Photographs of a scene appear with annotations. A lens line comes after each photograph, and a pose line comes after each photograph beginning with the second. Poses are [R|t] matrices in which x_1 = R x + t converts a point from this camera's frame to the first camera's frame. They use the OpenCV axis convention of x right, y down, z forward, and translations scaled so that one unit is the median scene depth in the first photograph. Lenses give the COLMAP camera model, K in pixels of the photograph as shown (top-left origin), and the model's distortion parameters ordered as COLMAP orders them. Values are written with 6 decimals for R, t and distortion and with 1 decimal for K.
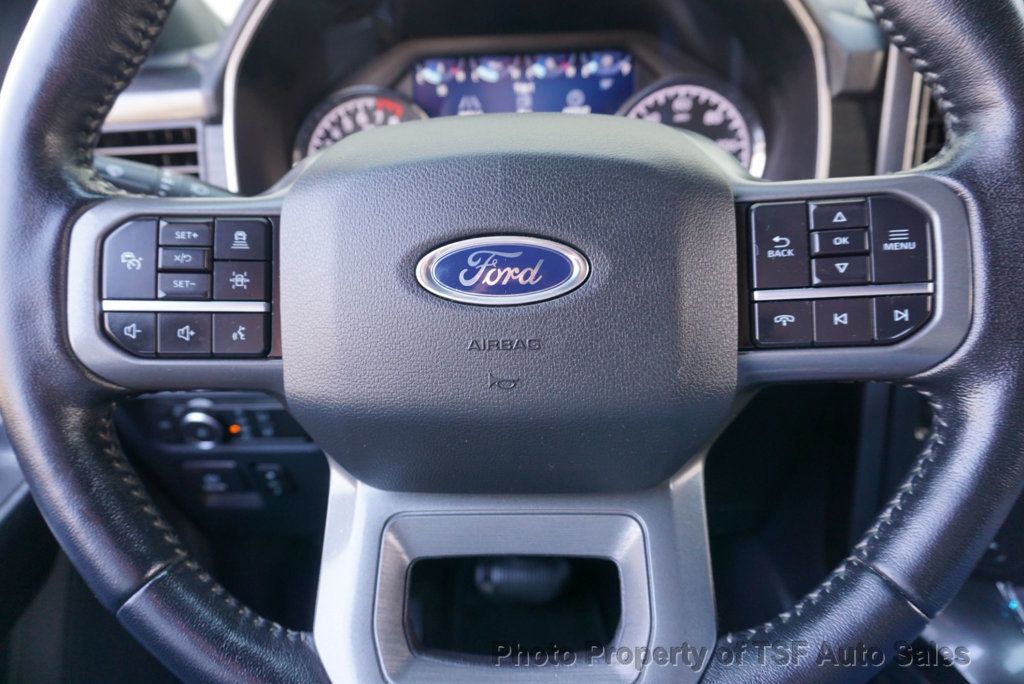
lens RADIAL K [[693.1, 0, 512.0], [0, 693.1, 342.0], [0, 0, 1]] dist [-0.004824, -0.000036]
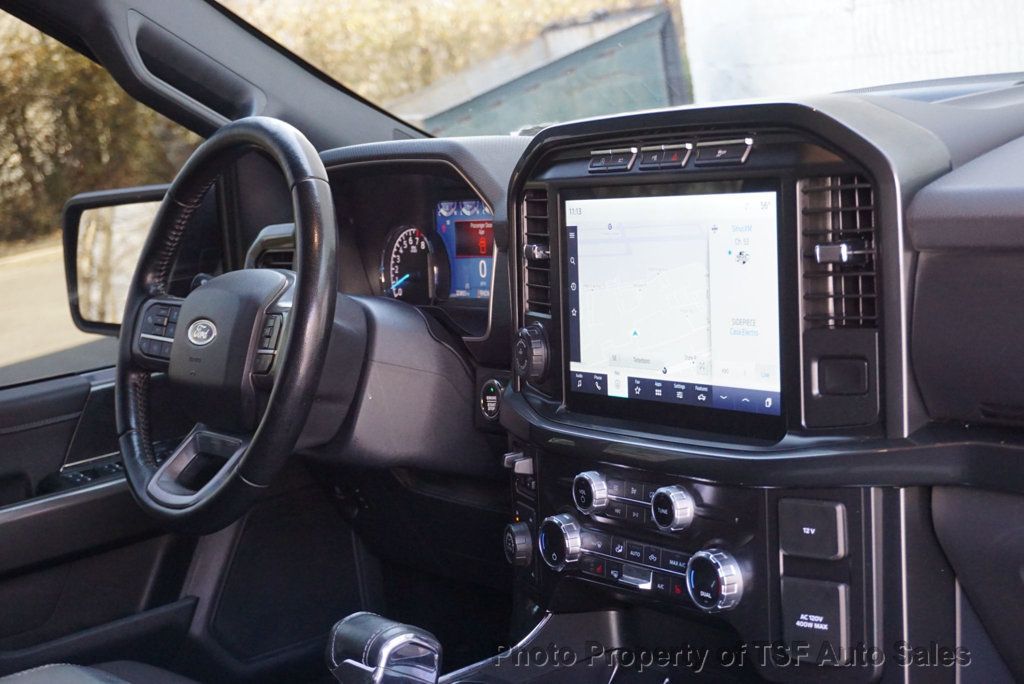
lens RADIAL K [[1661.5, 0, 512.0], [0, 1661.5, 342.0], [0, 0, 1]] dist [0.034925, 0.070032]
pose [[0.606747, 0.075285, -0.791322, 5.210241], [-0.179526, 0.982762, -0.044154, 0.000977], [0.774357, 0.168853, 0.609803, -1.787872]]
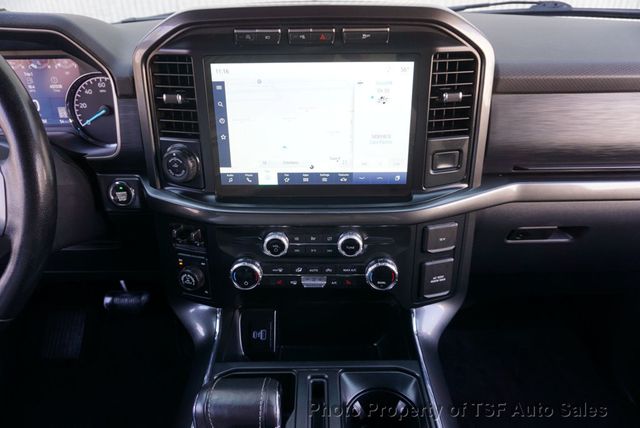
lens RADIAL K [[436.8, 0, 320.0], [0, 436.8, 214.0], [0, 0, 1]] dist [-0.028588, 0.001288]
pose [[0.998860, 0.007648, 0.047126, 1.622668], [-0.013863, 0.991019, 0.133001, -0.268115], [-0.045685, -0.133502, 0.989995, -0.714177]]
